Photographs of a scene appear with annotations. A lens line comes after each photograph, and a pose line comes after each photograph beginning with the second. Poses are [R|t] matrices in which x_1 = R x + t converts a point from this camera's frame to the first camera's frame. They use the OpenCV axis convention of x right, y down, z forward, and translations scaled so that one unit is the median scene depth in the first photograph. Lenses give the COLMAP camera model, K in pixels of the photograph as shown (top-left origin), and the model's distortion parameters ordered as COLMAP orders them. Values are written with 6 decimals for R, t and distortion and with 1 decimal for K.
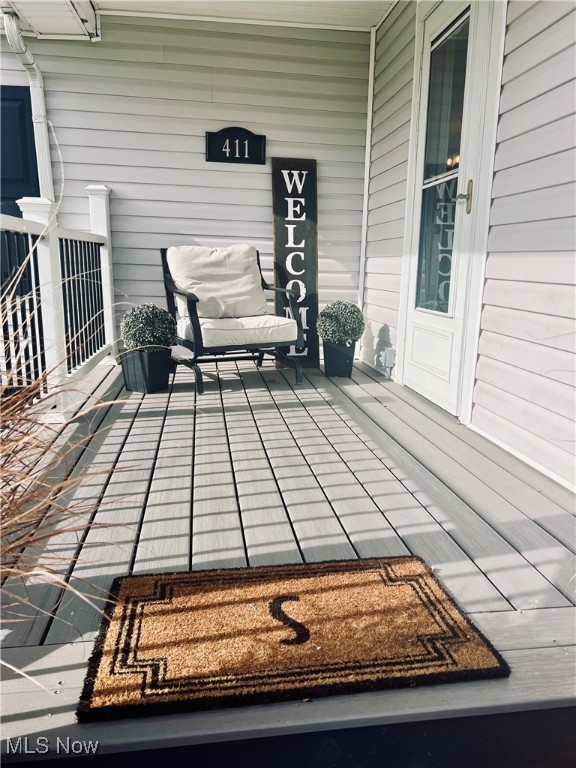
lens RADIAL K [[572.4, 0, 288.6], [0, 572.4, 389.5], [0, 0, 1]] dist [-0.000796, -0.008359]
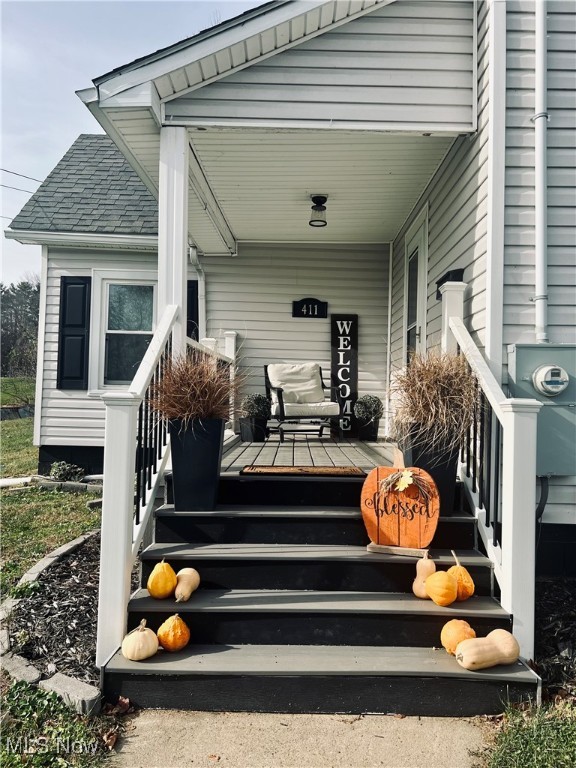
lens RADIAL K [[572.4, 0, 290.3], [0, 572.4, 382.6], [0, 0, 1]] dist [-0.000796, -0.008359]
pose [[0.986132, -0.001605, -0.165956, 0.135302], [-0.038535, 0.970411, -0.238363, 0.203453], [0.161428, 0.241453, 0.956892, -0.602320]]
